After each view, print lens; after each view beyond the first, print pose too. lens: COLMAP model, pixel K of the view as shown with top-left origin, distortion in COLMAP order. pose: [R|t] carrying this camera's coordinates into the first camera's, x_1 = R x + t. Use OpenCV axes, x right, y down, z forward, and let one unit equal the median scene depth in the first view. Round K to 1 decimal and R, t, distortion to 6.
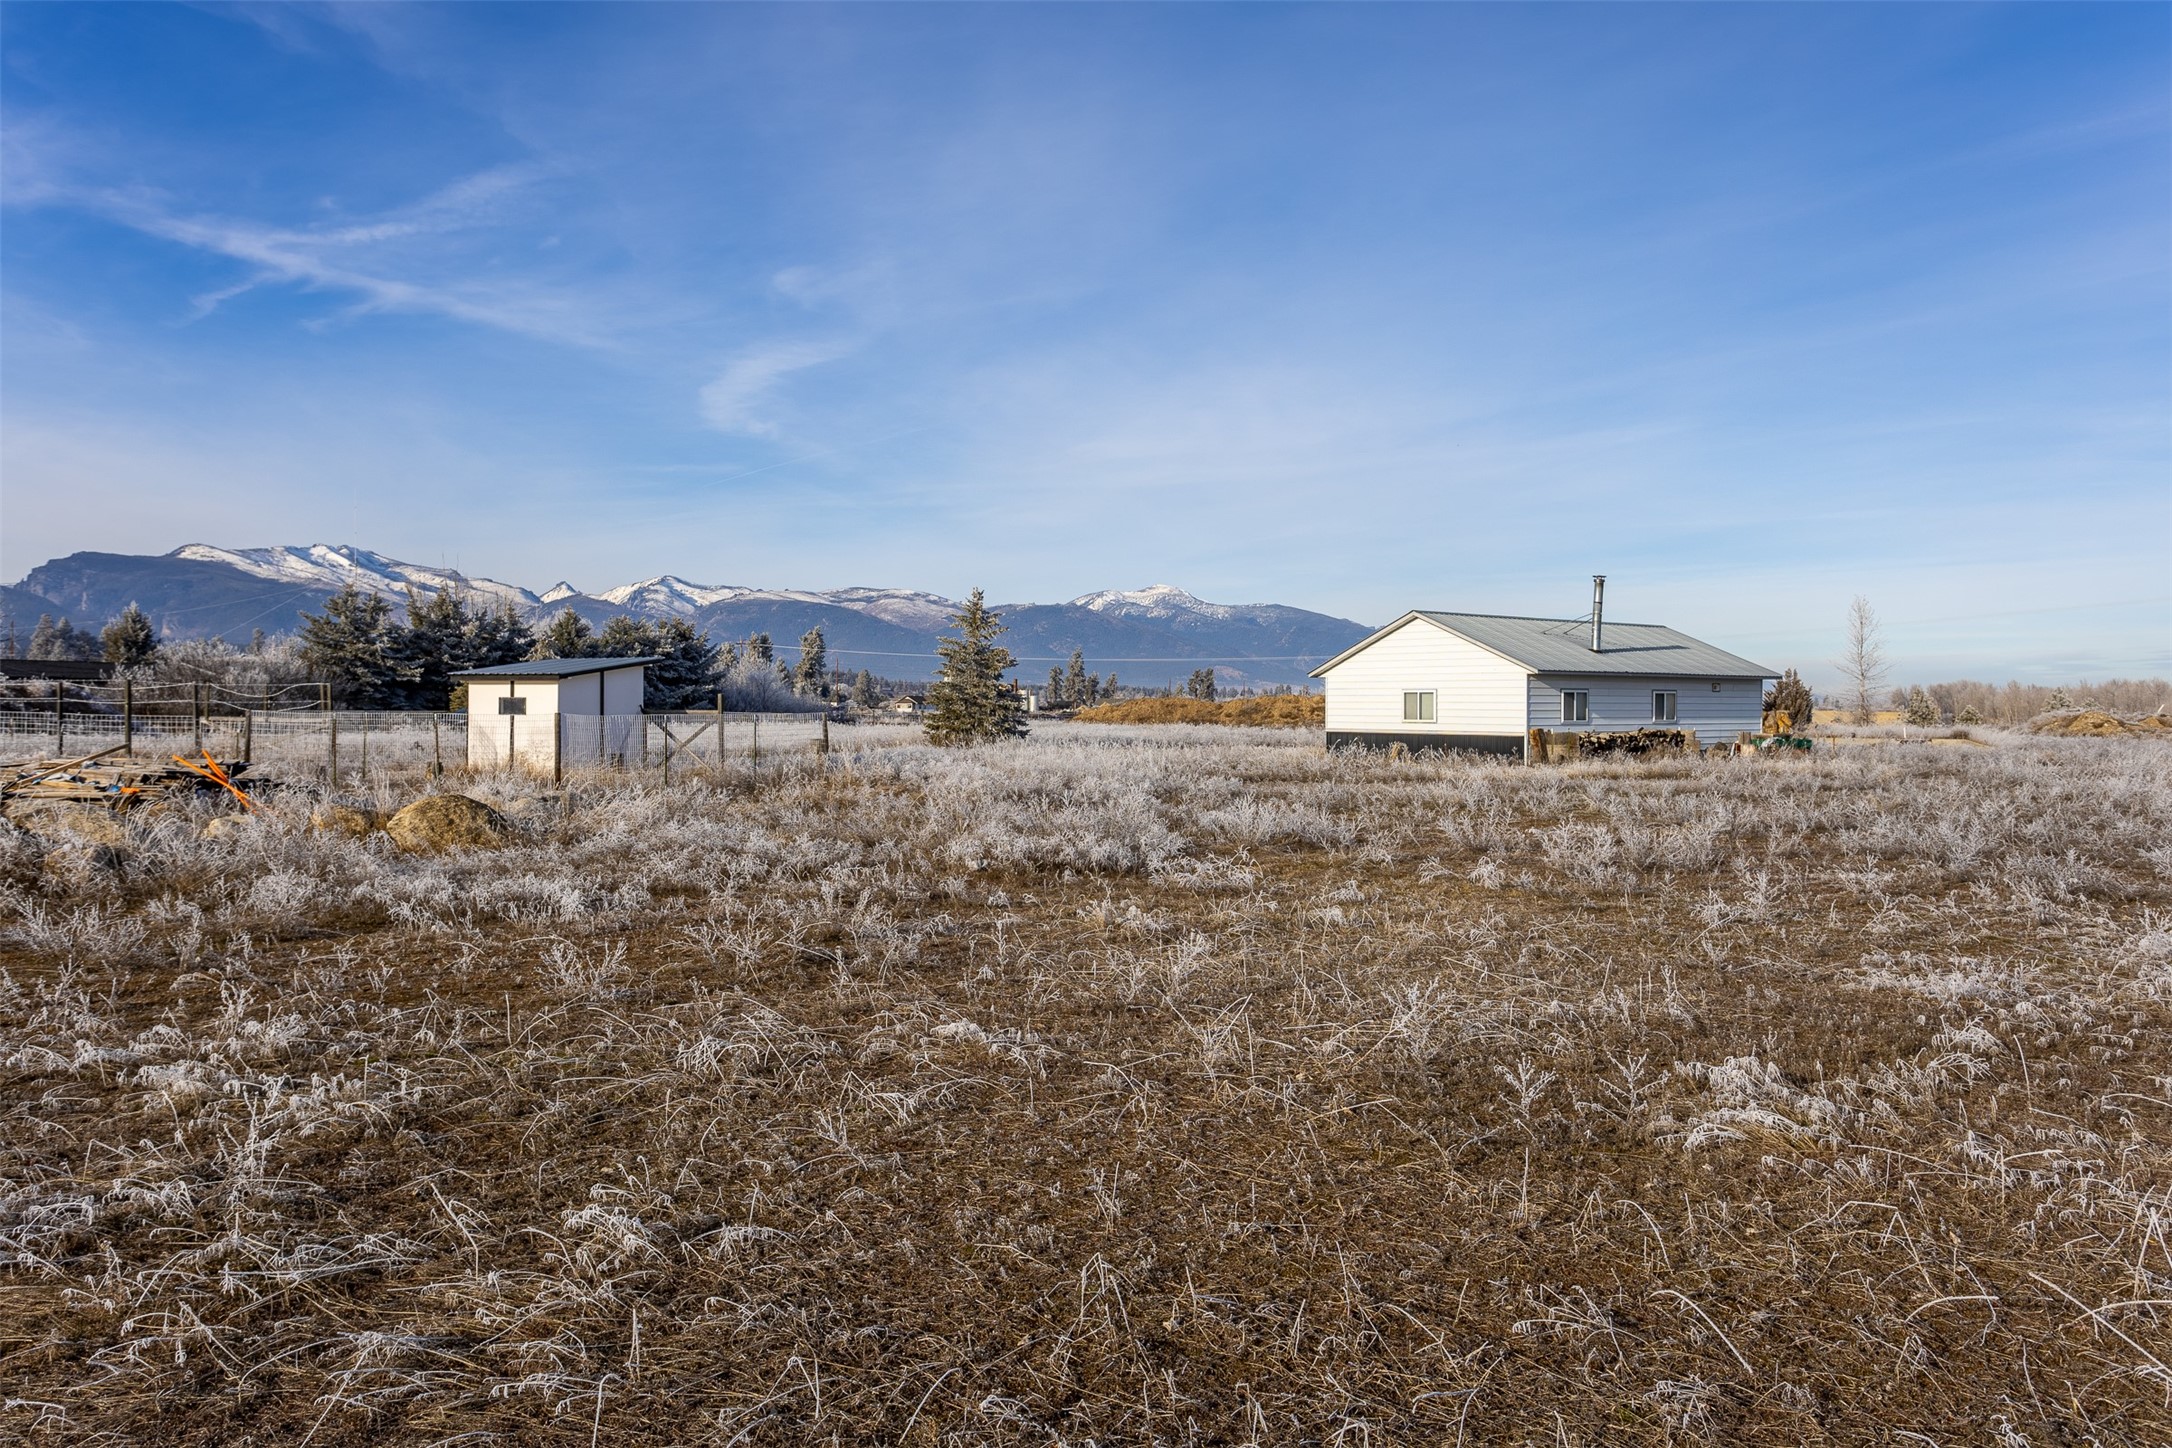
lens RADIAL K [[1542.7, 0, 1085.5], [0, 1542.7, 721.9], [0, 0, 1]] dist [0.004859, 0.002100]
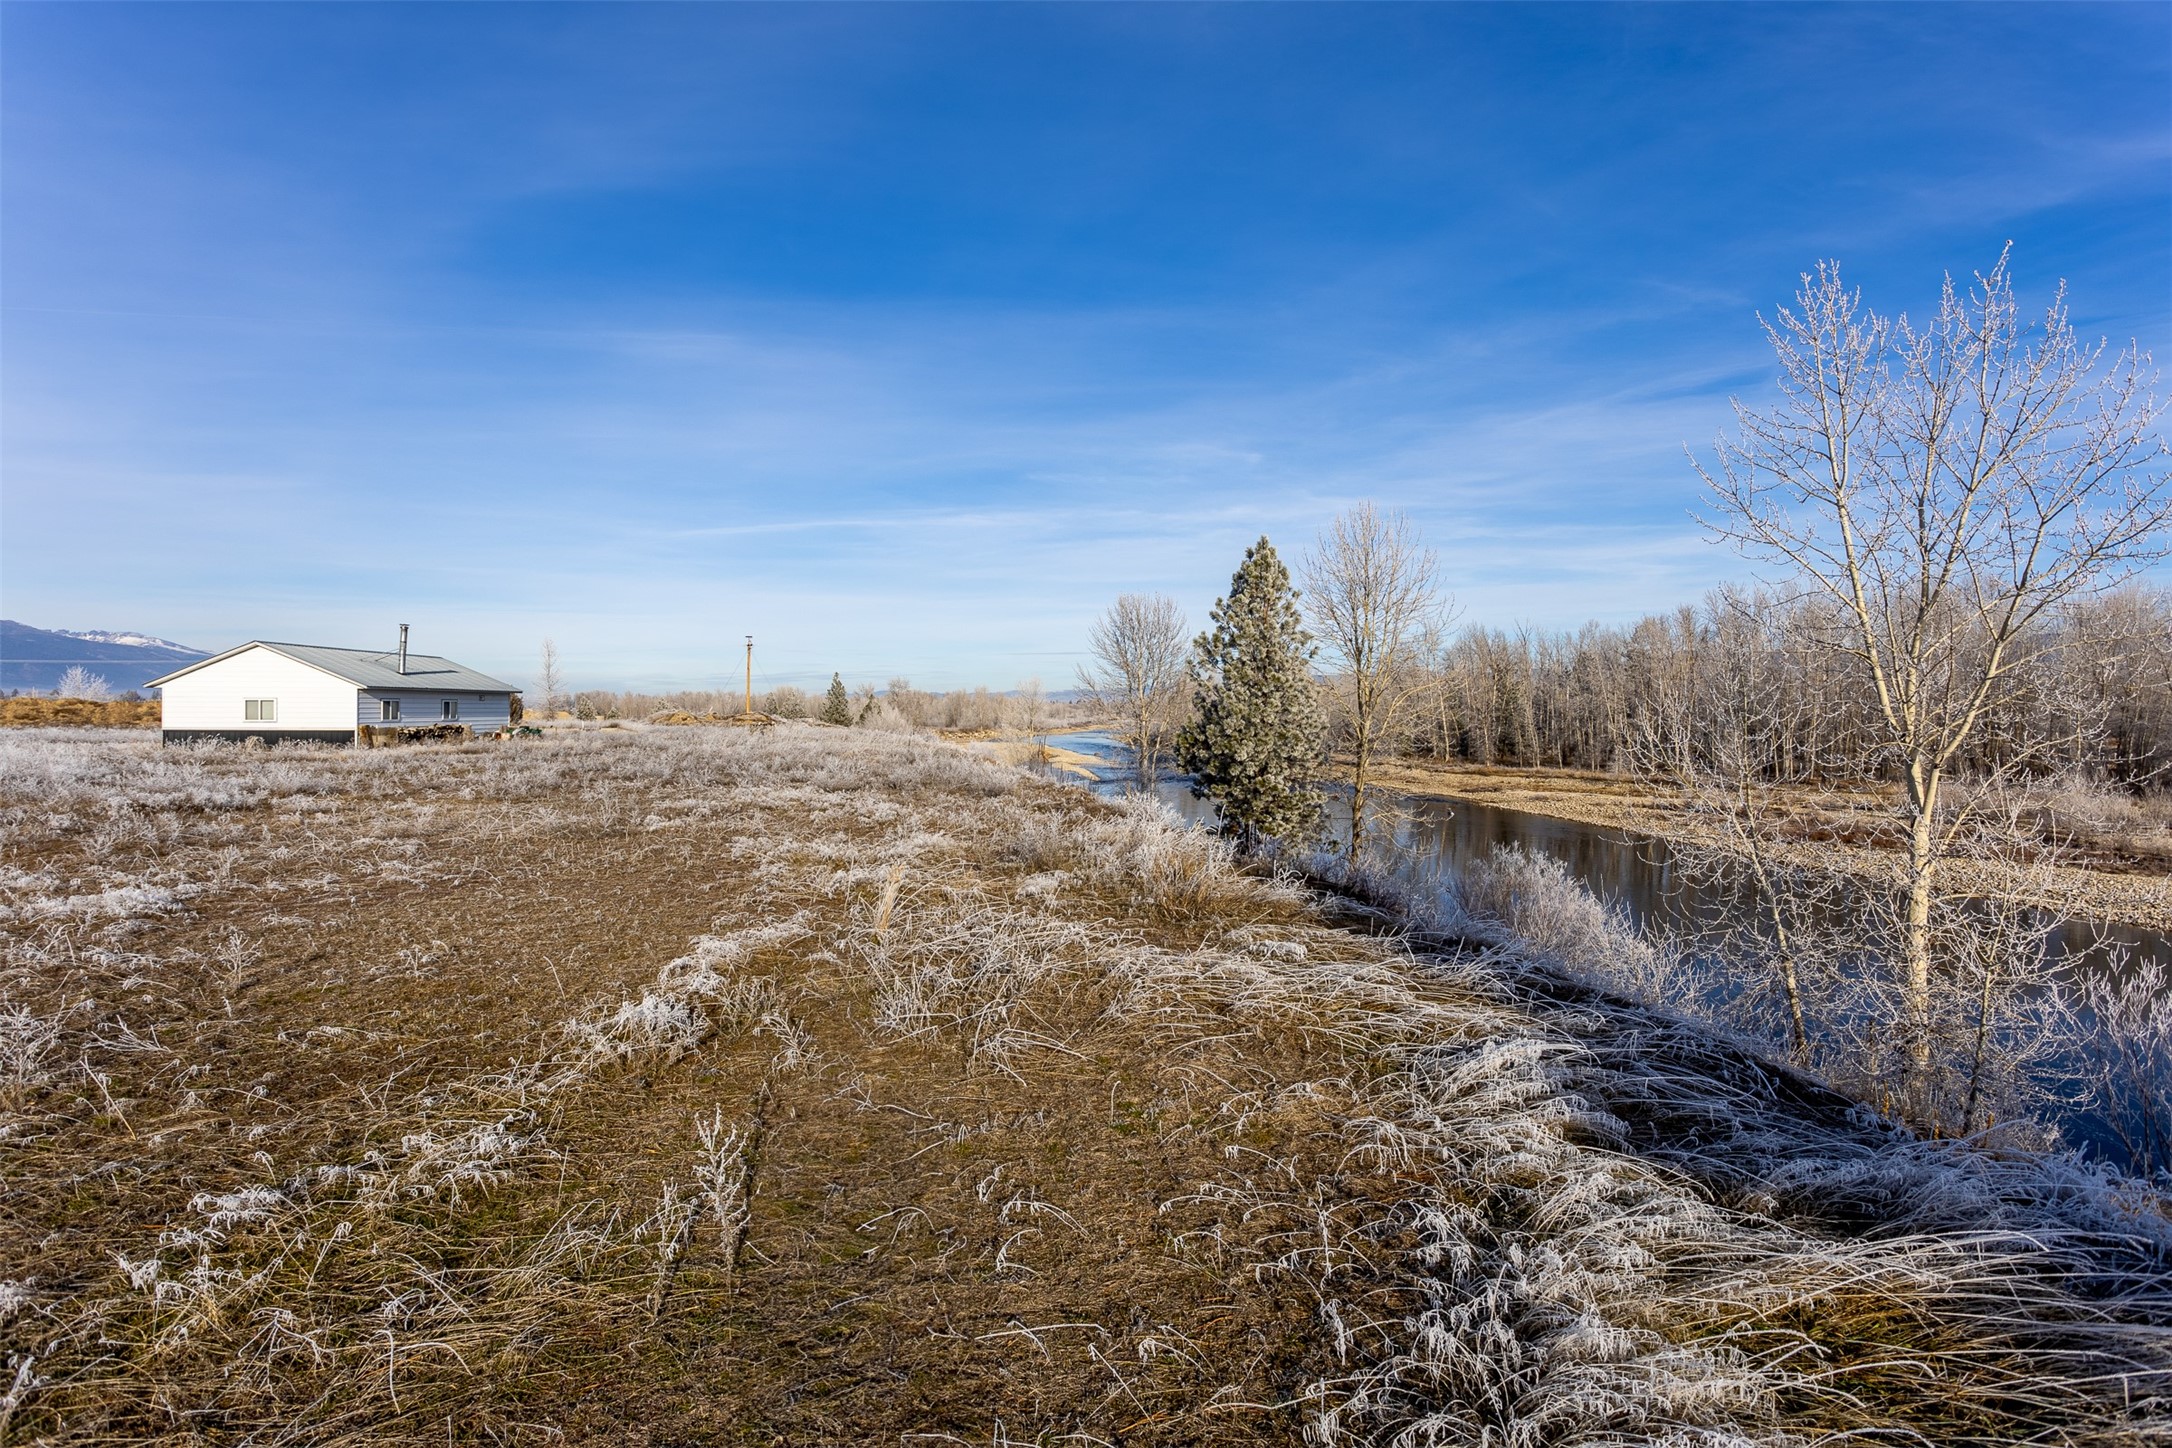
lens RADIAL K [[1038.3, 0, 1096.0], [0, 1038.3, 715.4], [0, 0, 1]] dist [0.011479, -0.000925]
pose [[0.570296, -0.006480, 0.821413, -0.126497], [0.008267, 0.999964, 0.002149, -0.001259], [-0.821397, 0.005565, 0.570329, -0.154233]]
